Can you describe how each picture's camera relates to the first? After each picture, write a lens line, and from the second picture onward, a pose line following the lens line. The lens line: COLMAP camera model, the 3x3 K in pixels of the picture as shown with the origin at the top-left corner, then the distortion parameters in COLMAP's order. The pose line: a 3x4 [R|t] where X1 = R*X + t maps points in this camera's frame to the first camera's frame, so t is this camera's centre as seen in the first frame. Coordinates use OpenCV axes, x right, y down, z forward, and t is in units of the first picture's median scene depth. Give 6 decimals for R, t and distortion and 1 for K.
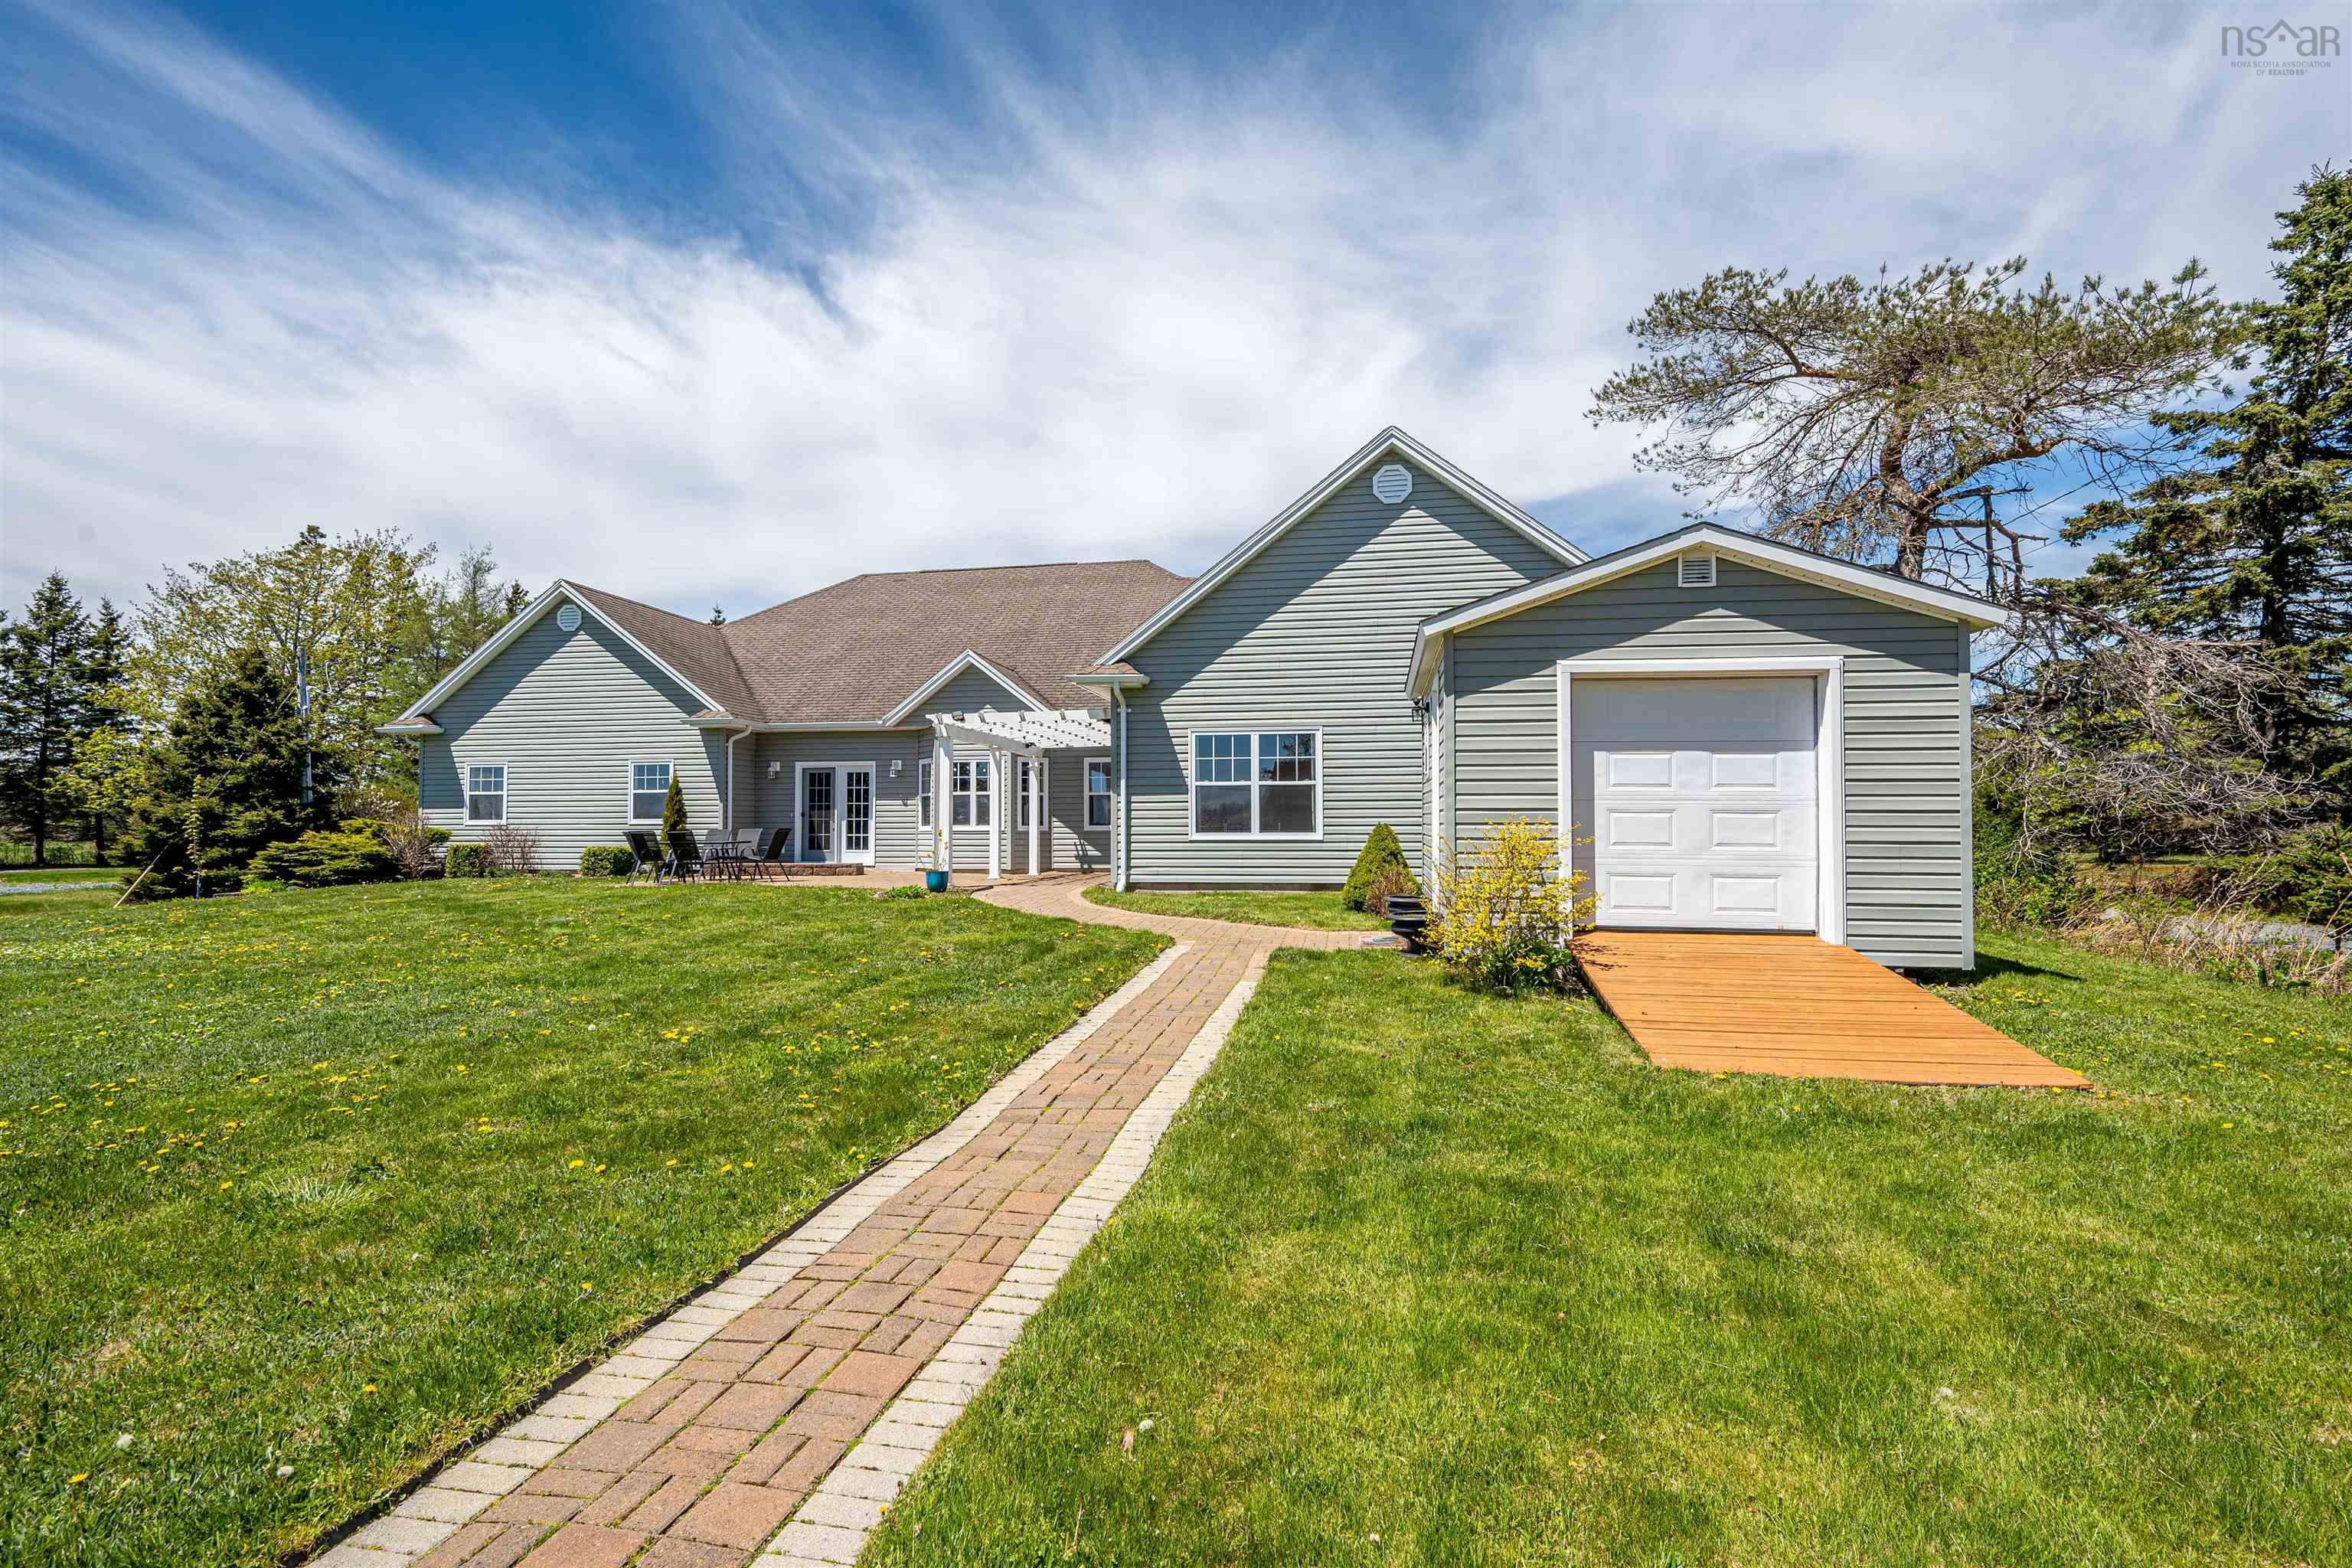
lens RADIAL K [[1223.4, 0, 1176.0], [0, 1223.4, 784.0], [0, 0, 1]] dist [0.001234, -0.000003]
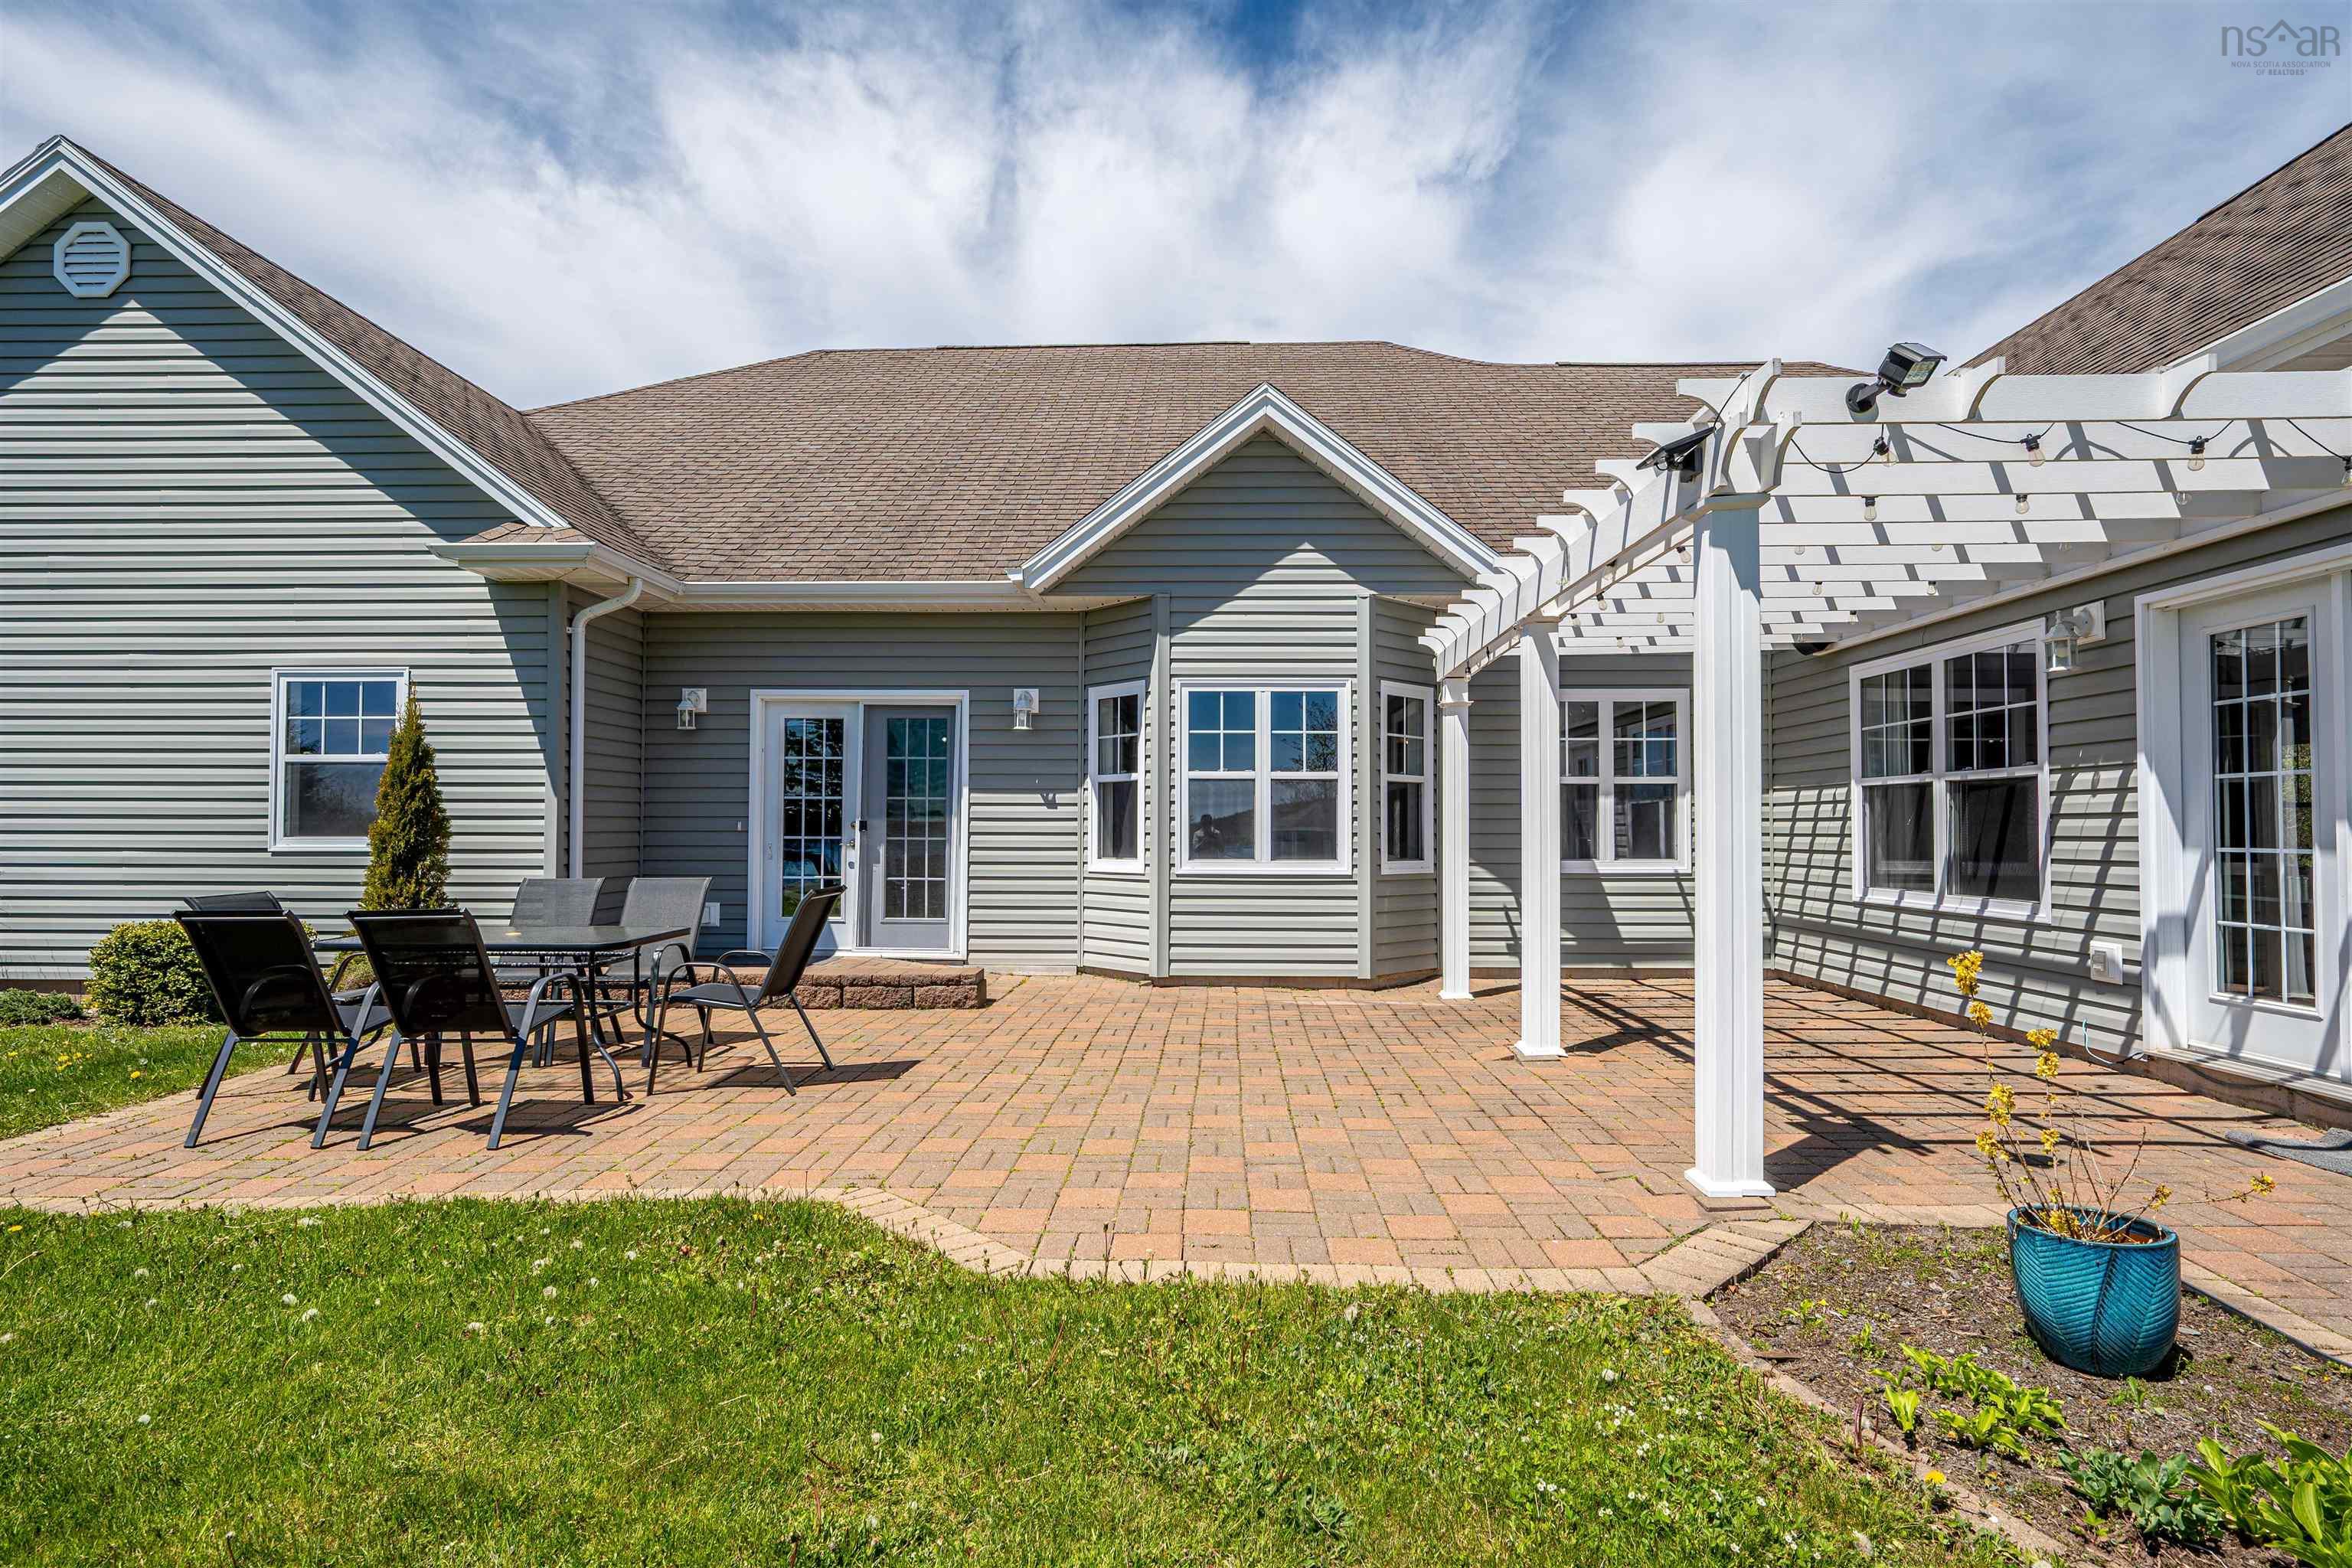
lens RADIAL K [[1279.7, 0, 1176.0], [0, 1279.7, 784.0], [0, 0, 1]] dist [0.000101, 0.000862]
pose [[0.990240, 0.010906, 0.138948, -0.242389], [-0.011073, 0.999939, 0.000428, 0.010471], [-0.138935, -0.001963, 0.990300, 0.603454]]
